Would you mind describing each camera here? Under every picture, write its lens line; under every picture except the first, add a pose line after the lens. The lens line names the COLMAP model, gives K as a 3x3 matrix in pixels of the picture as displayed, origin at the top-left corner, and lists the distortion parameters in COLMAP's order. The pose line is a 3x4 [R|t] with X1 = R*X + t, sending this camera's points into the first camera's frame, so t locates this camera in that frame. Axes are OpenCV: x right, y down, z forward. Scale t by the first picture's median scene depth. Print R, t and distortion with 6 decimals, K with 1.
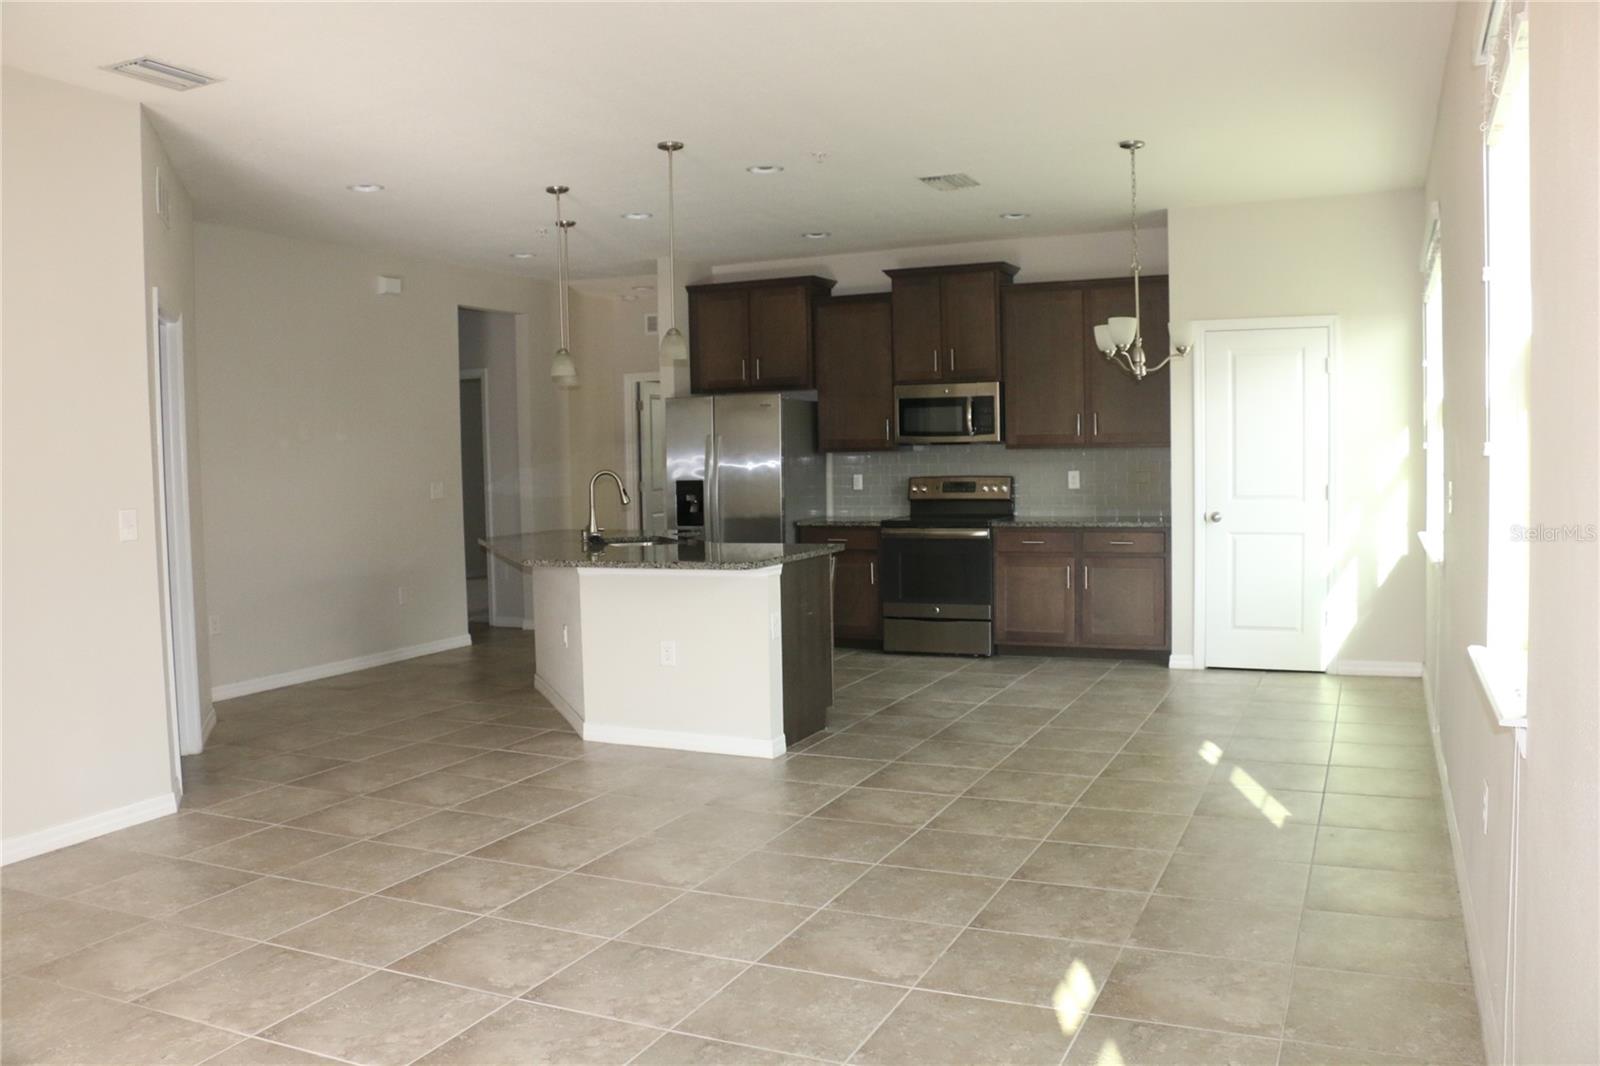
lens RADIAL K [[1326.9, 0, 800.0], [0, 1326.9, 533.0], [0, 0, 1]] dist [-0.229164, 0.221810]
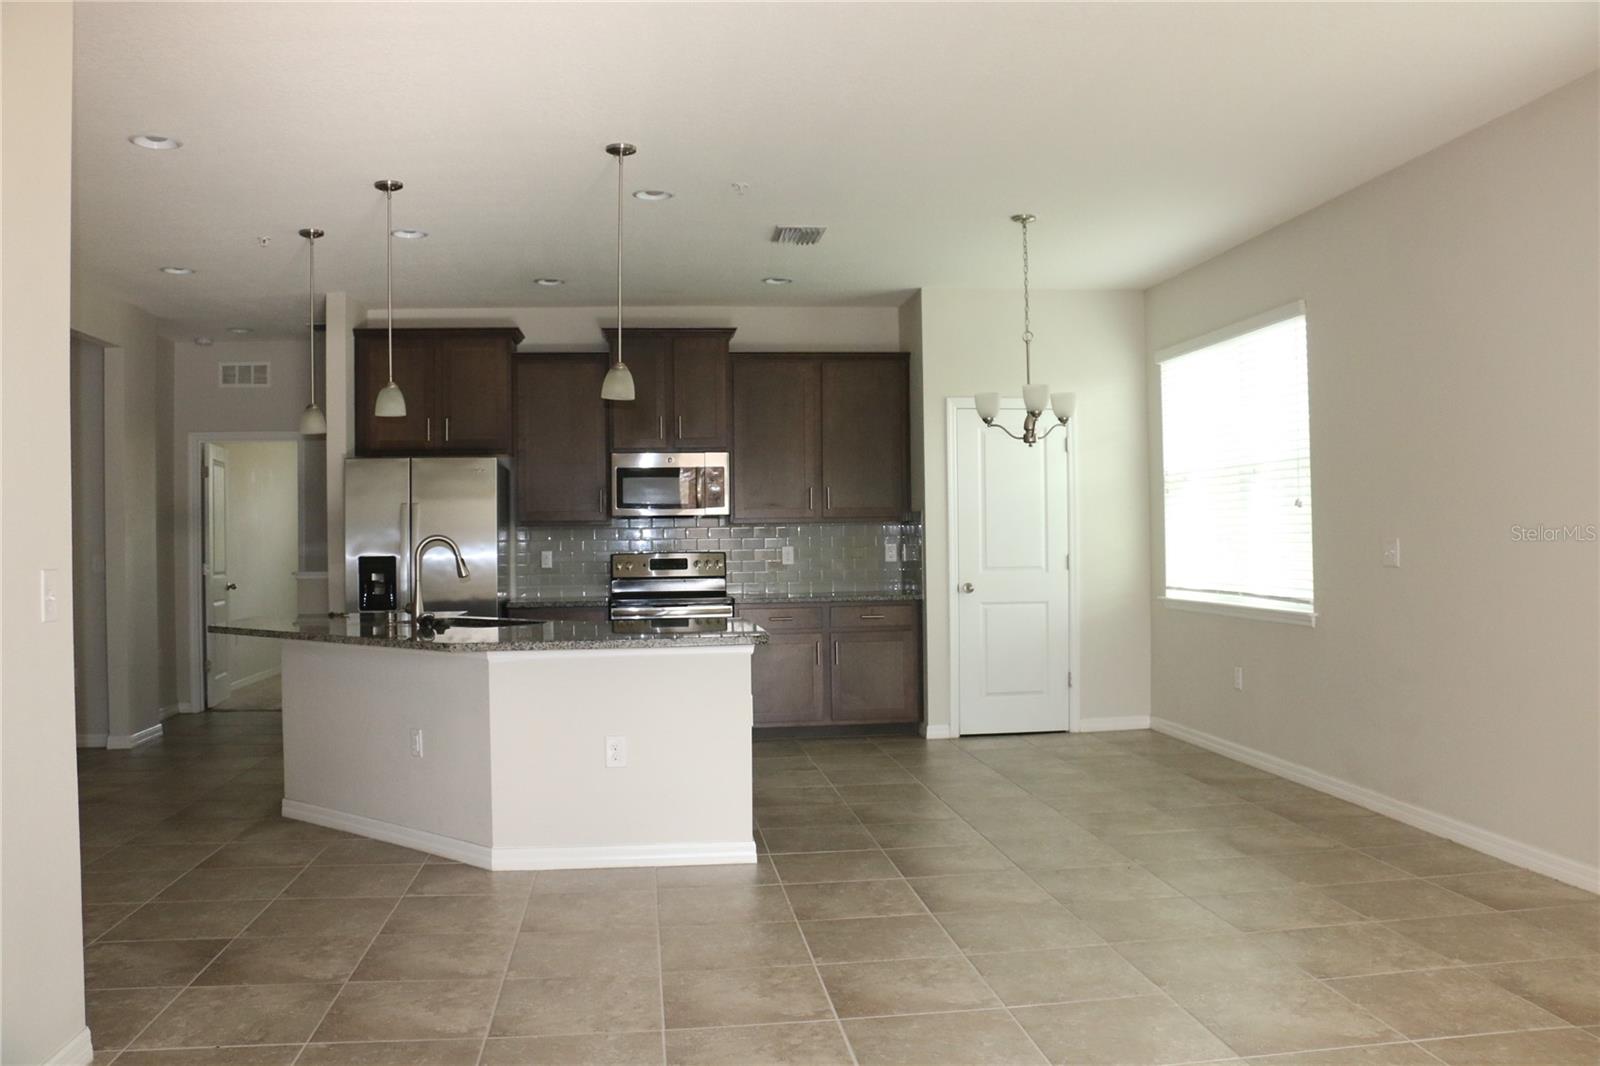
lens RADIAL K [[1326.9, 0, 800.0], [0, 1326.9, 533.0], [0, 0, 1]] dist [-0.229164, 0.221810]
pose [[0.845129, 0.010476, 0.534459, -0.348564], [0.029128, 0.997420, -0.065610, 0.008873], [-0.533768, 0.071016, 0.842644, 0.184464]]
